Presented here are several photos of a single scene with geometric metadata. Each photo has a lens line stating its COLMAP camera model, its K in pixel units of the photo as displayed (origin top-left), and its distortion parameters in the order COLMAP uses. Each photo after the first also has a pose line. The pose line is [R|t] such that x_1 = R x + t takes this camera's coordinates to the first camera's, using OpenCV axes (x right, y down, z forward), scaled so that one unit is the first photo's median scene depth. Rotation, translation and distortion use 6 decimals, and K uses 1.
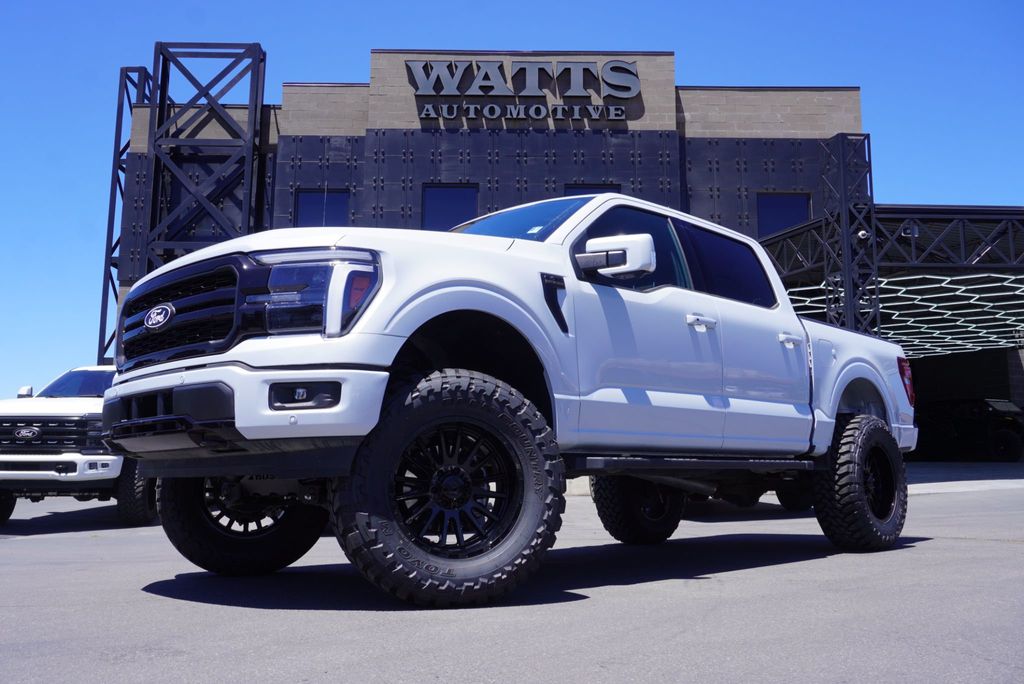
lens RADIAL K [[920.6, 0, 512.0], [0, 920.6, 342.0], [0, 0, 1]] dist [-0.001704, -0.004101]
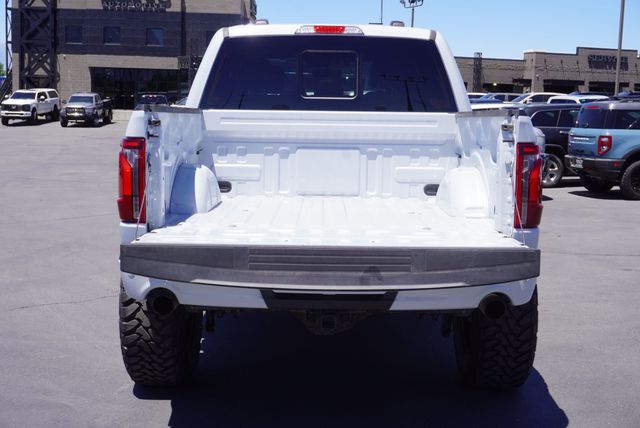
lens RADIAL K [[907.6, 0, 320.0], [0, 907.6, 214.0], [0, 0, 1]] dist [0.013483, -0.046897]
pose [[0.999772, 0.020661, 0.005471, 0.672822], [-0.021372, 0.963179, 0.268011, -0.413608], [0.000268, -0.268067, 0.963400, -2.316927]]
